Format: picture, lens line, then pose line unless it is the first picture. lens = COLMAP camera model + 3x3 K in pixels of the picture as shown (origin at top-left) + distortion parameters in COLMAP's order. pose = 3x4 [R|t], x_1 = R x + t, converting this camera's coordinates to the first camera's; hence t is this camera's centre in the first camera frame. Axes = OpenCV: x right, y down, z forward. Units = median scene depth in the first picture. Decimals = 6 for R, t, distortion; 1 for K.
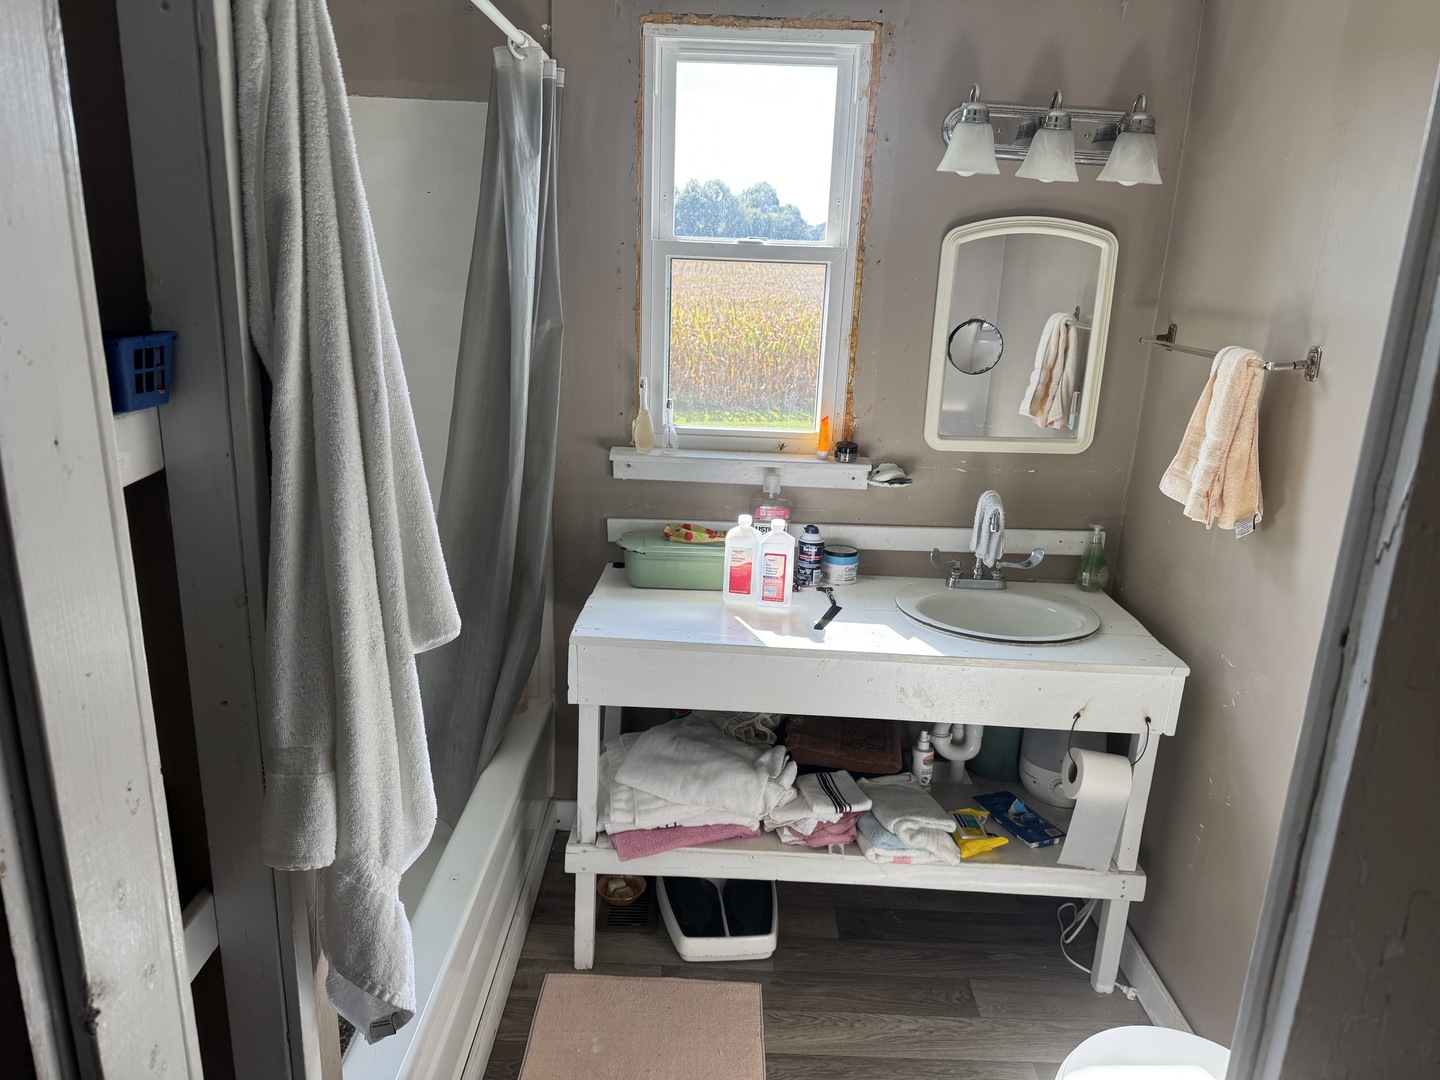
lens RADIAL K [[988.3, 0, 720.0], [0, 988.3, 540.0], [0, 0, 1]] dist [0.078444, -0.104922]
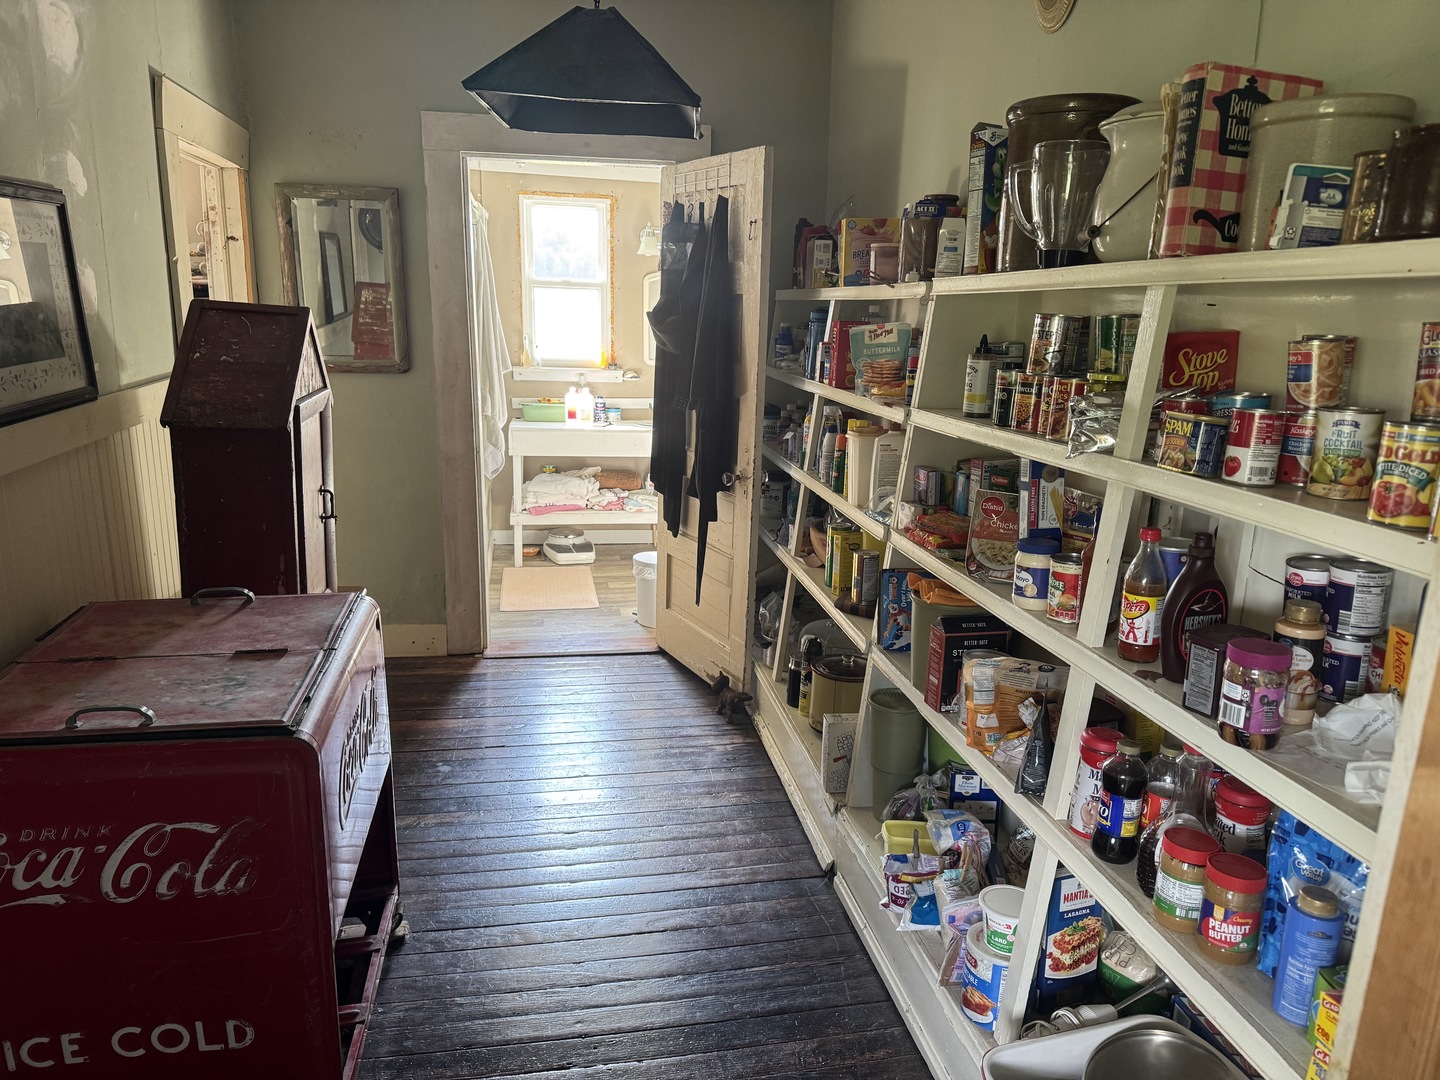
lens RADIAL K [[988.3, 0, 720.0], [0, 988.3, 540.0], [0, 0, 1]] dist [0.078444, -0.104922]
pose [[0.981170, -0.058929, 0.183937, -0.091280], [0.064035, 0.997706, -0.021941, 0.434238], [-0.182222, 0.033307, 0.982693, -1.513790]]
